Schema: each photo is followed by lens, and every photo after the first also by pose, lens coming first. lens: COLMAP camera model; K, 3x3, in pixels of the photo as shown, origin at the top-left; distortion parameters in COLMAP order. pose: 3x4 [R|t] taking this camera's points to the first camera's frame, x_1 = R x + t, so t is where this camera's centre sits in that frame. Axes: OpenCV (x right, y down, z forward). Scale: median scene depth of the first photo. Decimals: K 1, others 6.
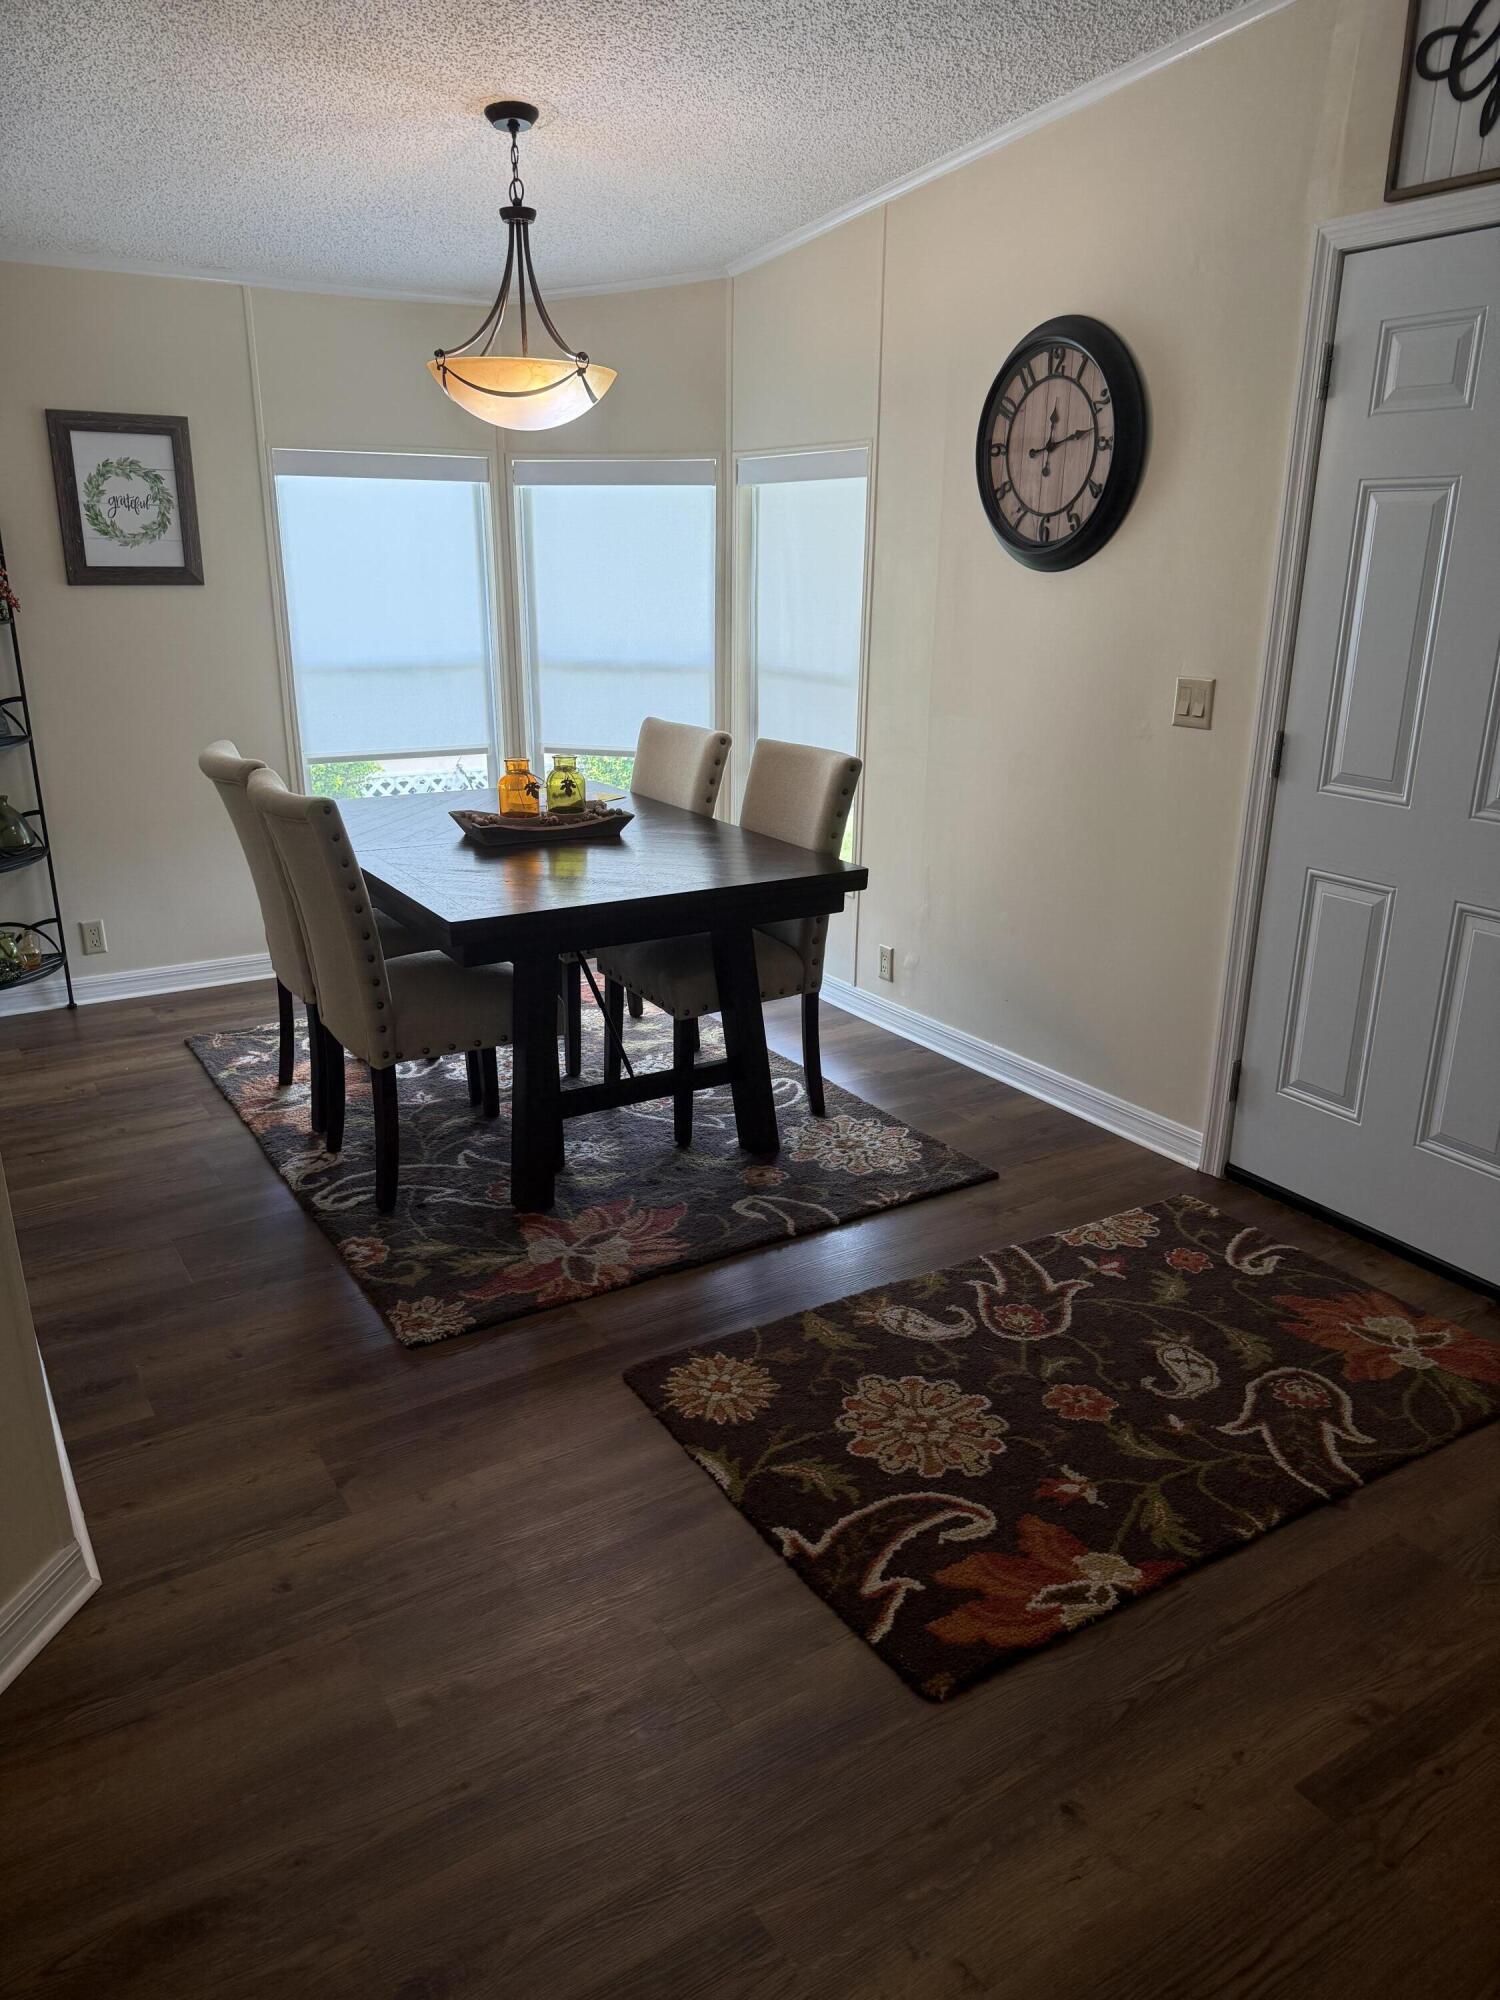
lens RADIAL K [[1401.3, 0, 745.8], [0, 1401.3, 998.2], [0, 0, 1]] dist [0.042196, -0.049496]
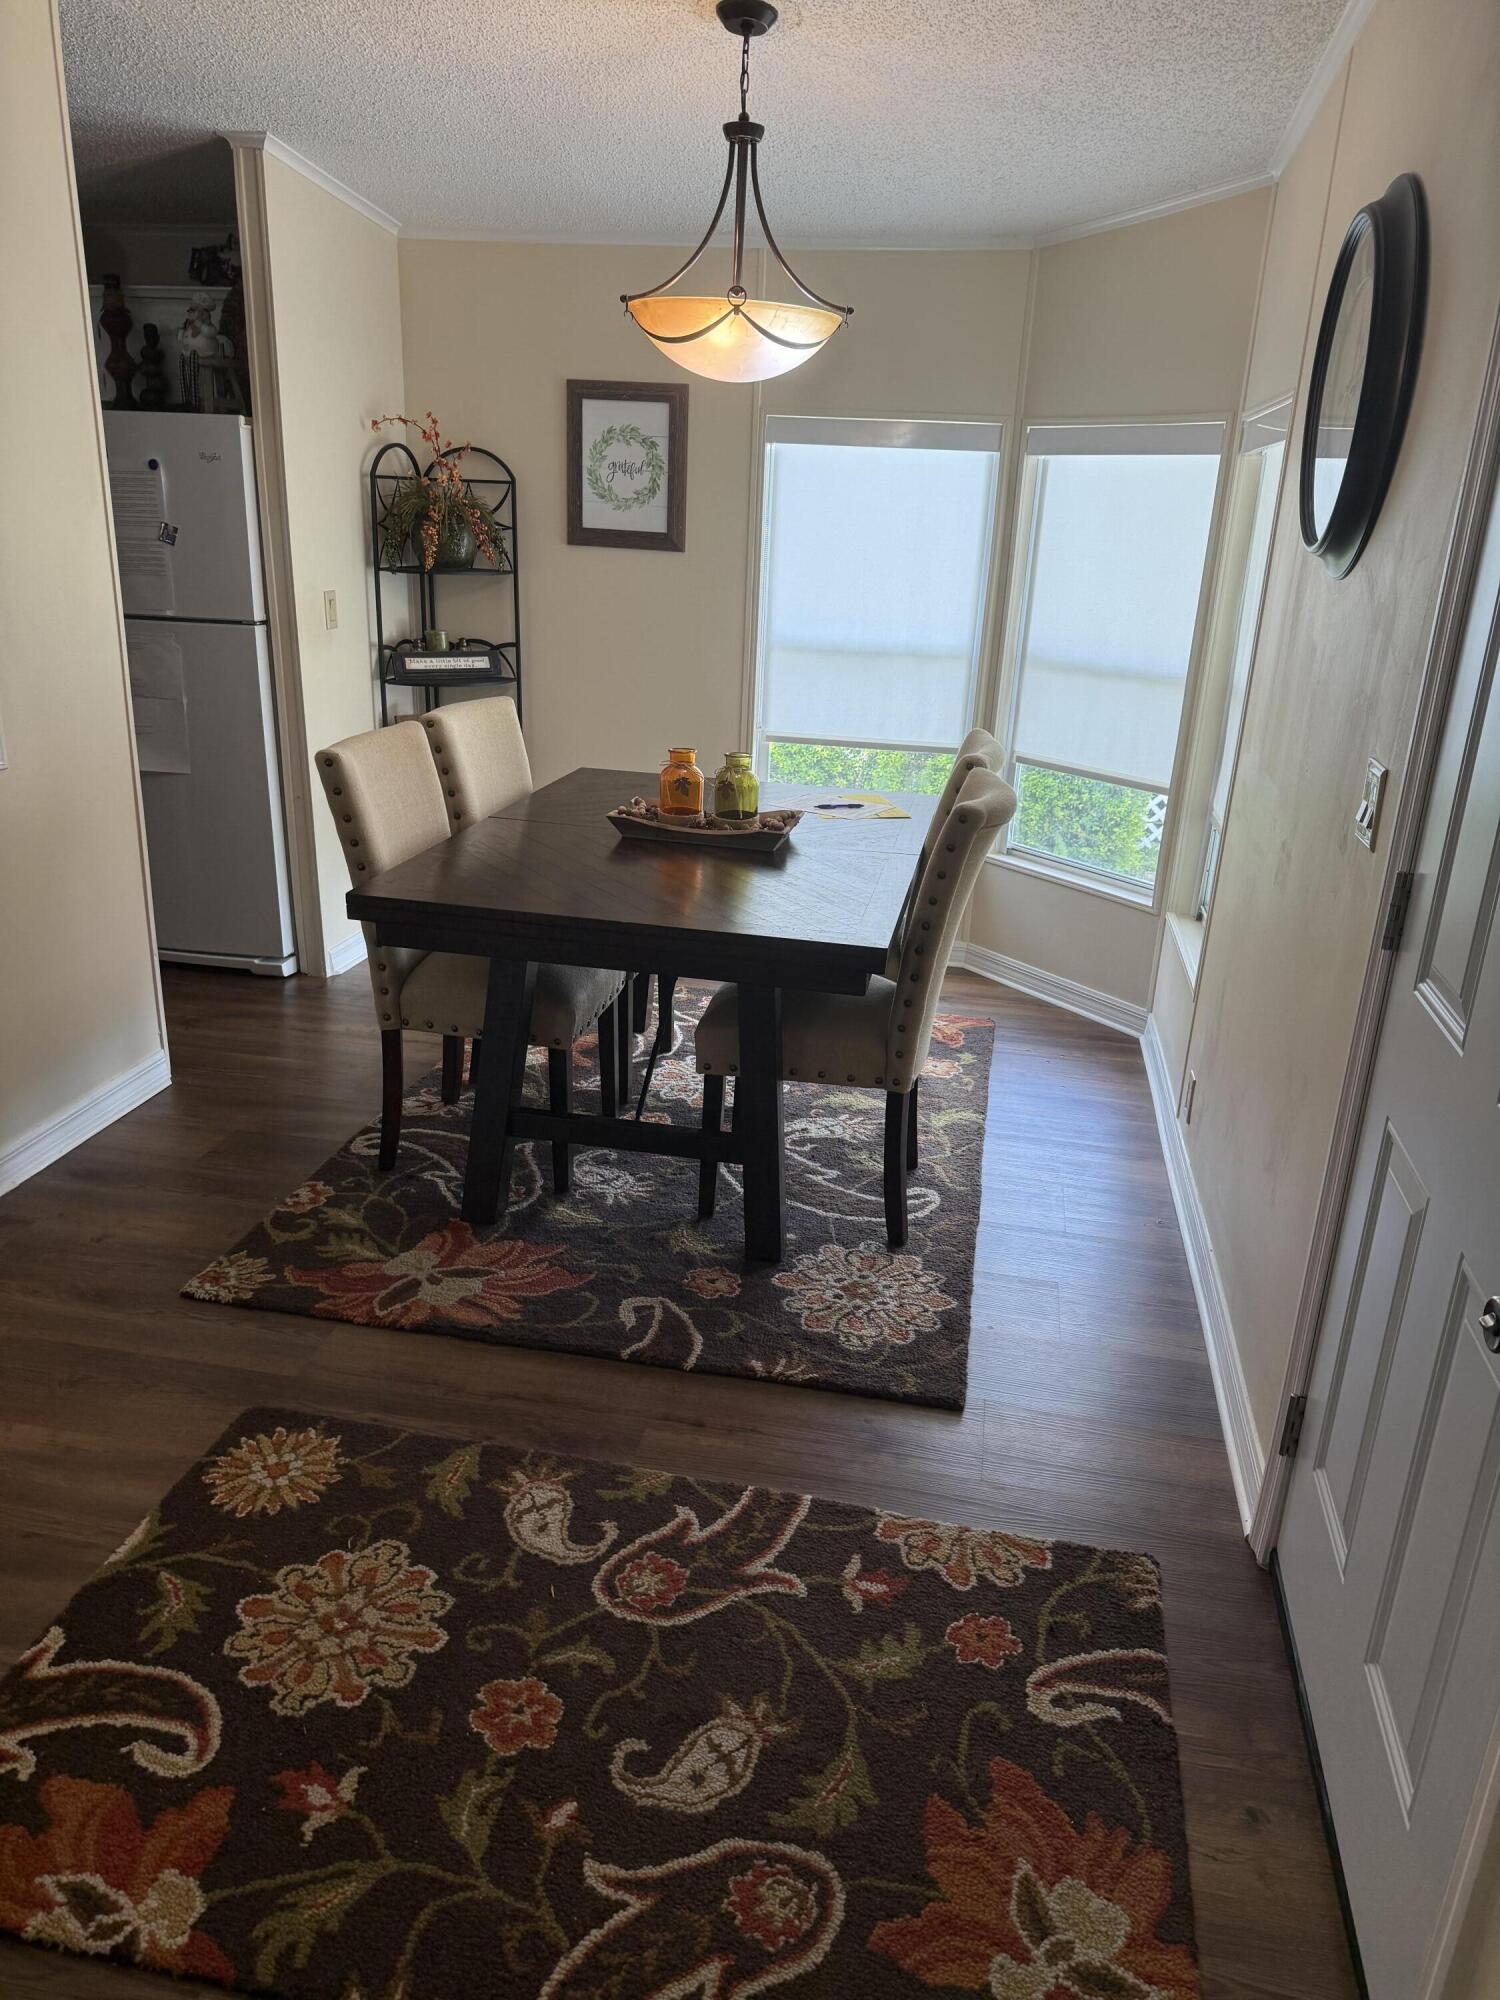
lens RADIAL K [[1401.3, 0, 764.9], [0, 1401.3, 1004.6], [0, 0, 1]] dist [0.042196, -0.049496]
pose [[0.739316, 0.252228, -0.624334, 0.569824], [-0.244444, 0.964474, 0.100180, -0.137103], [0.627422, 0.078551, 0.774707, 0.406218]]
